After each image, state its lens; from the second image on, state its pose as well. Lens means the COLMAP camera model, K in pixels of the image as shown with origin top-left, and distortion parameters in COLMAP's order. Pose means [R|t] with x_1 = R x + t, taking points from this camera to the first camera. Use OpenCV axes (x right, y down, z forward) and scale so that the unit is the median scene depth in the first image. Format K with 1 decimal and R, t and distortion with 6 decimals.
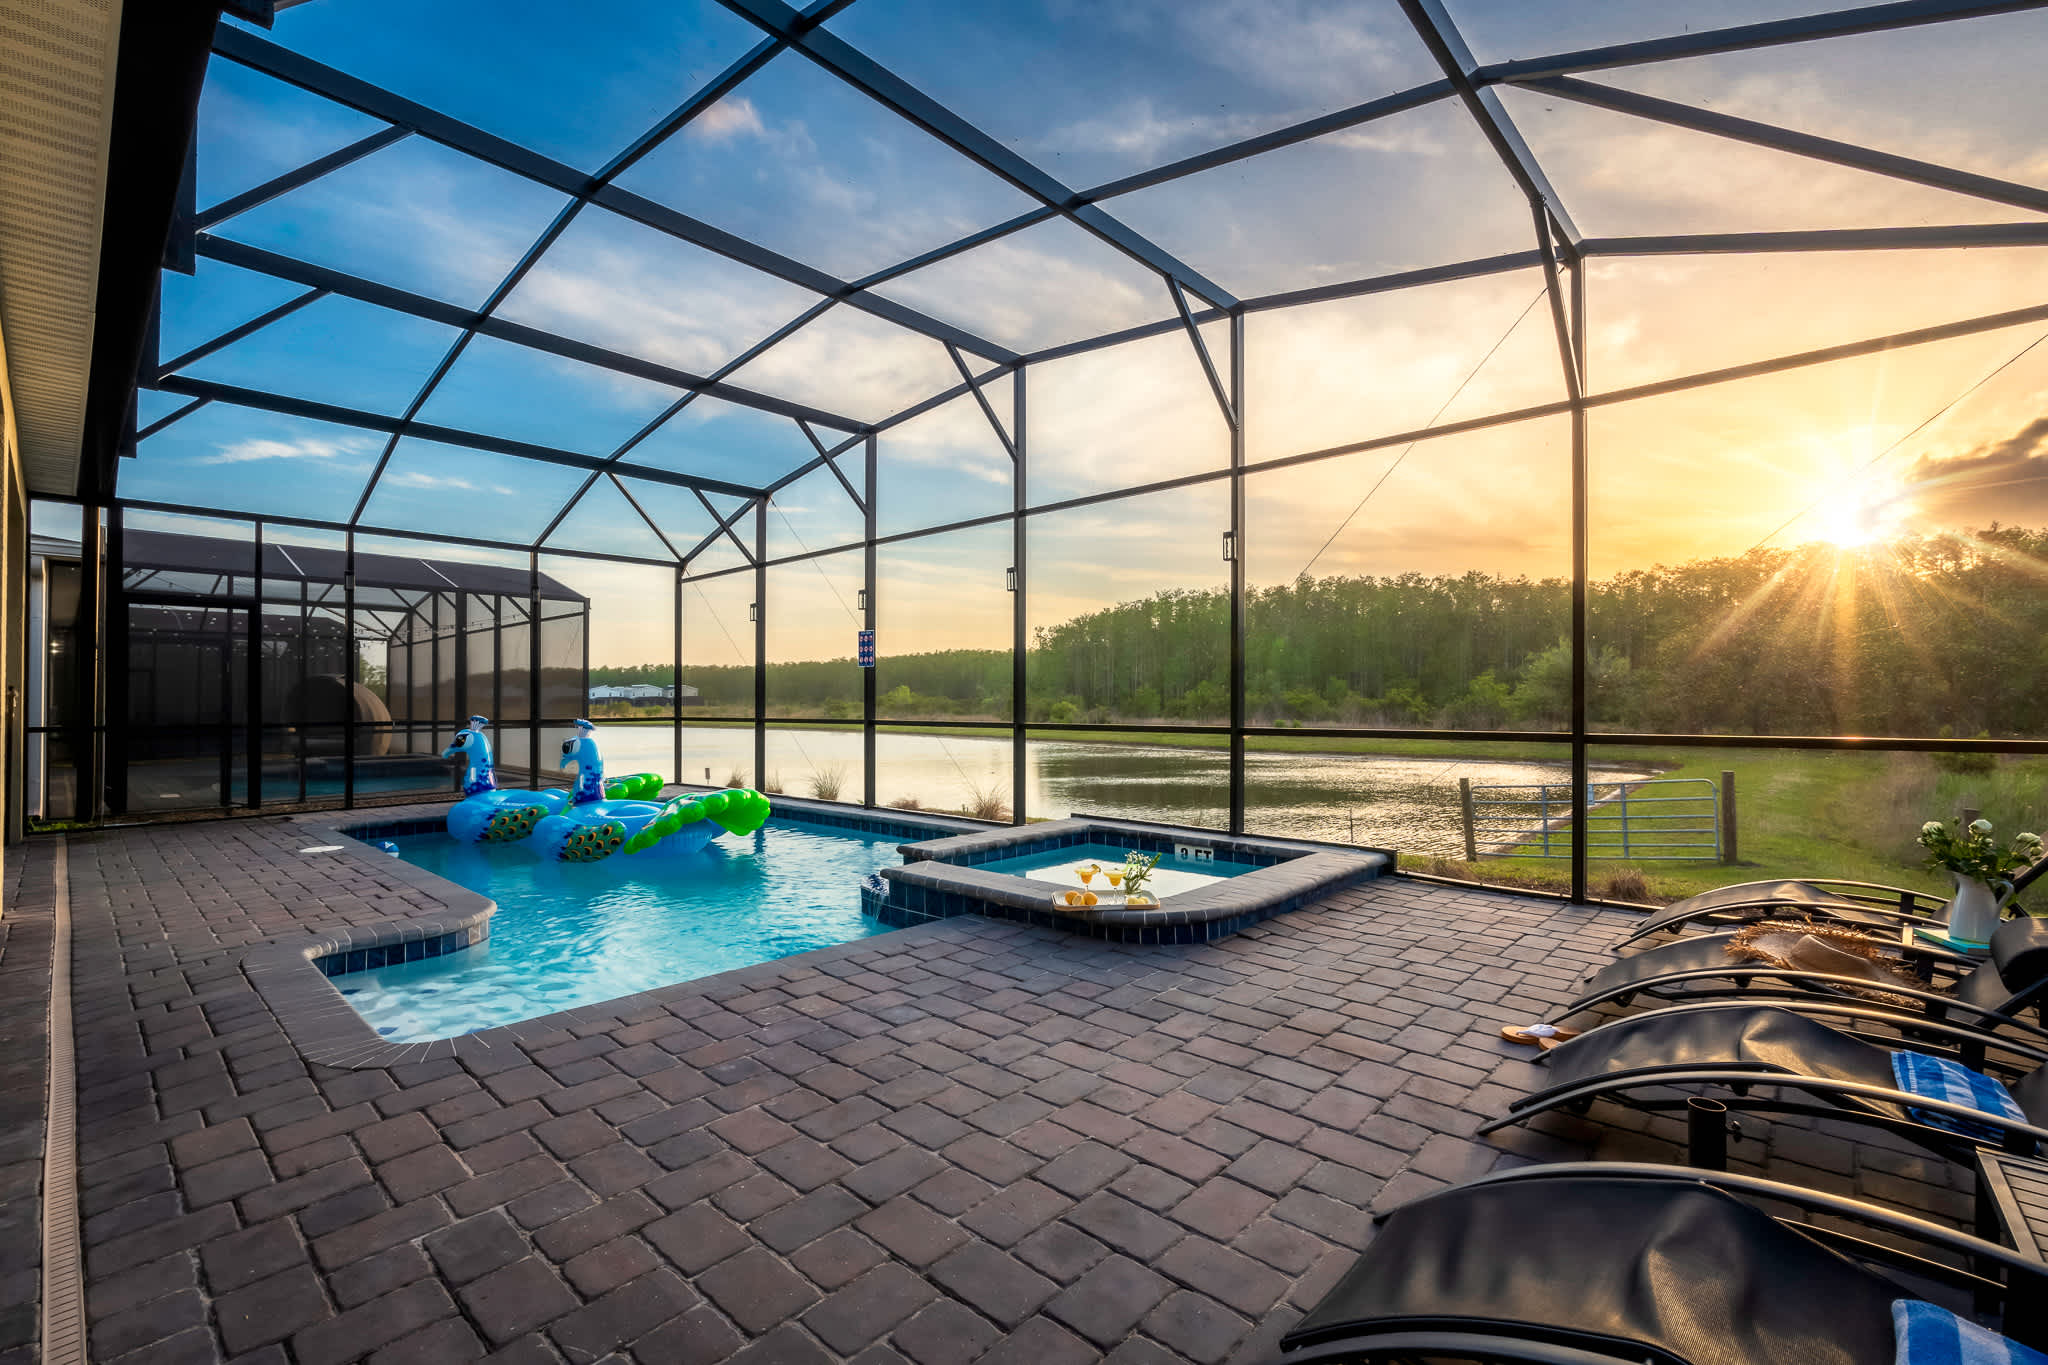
lens RADIAL K [[915.5, 0, 1017.8], [0, 915.5, 683.9], [0, 0, 1]] dist [-0.002135, 0.000901]
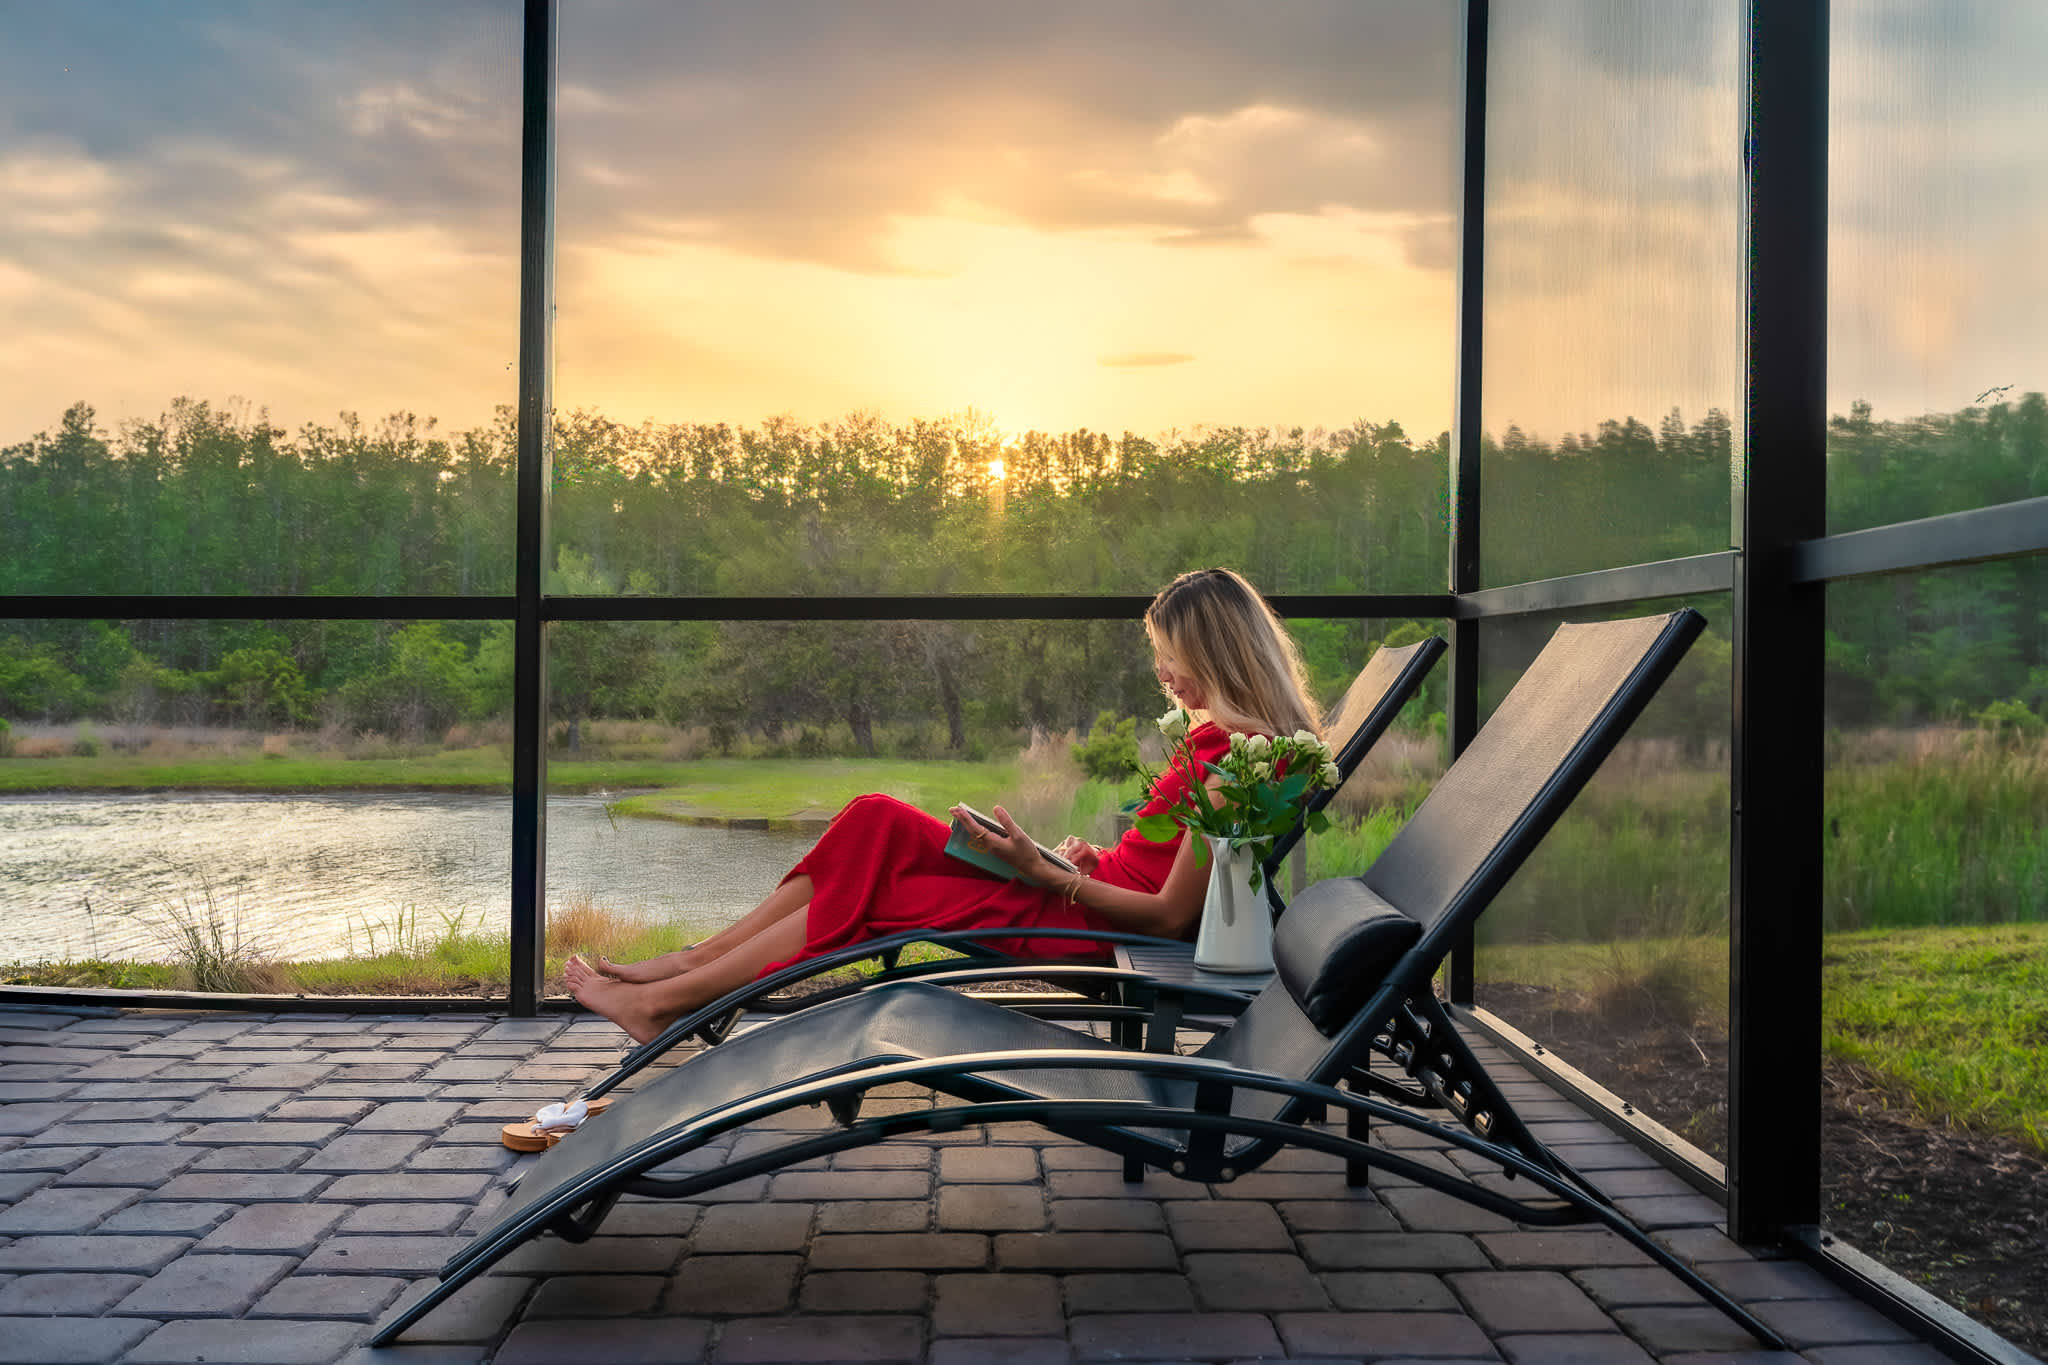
lens RADIAL K [[1972.9, 0, 1025.6], [0, 1972.9, 679.3], [0, 0, 1]] dist [0.010640, 0.000000]
pose [[0.720912, 0.000836, 0.693026, 0.175108], [-0.011547, 0.999875, 0.010804, 0.084896], [-0.692930, -0.015791, 0.720831, 0.226632]]
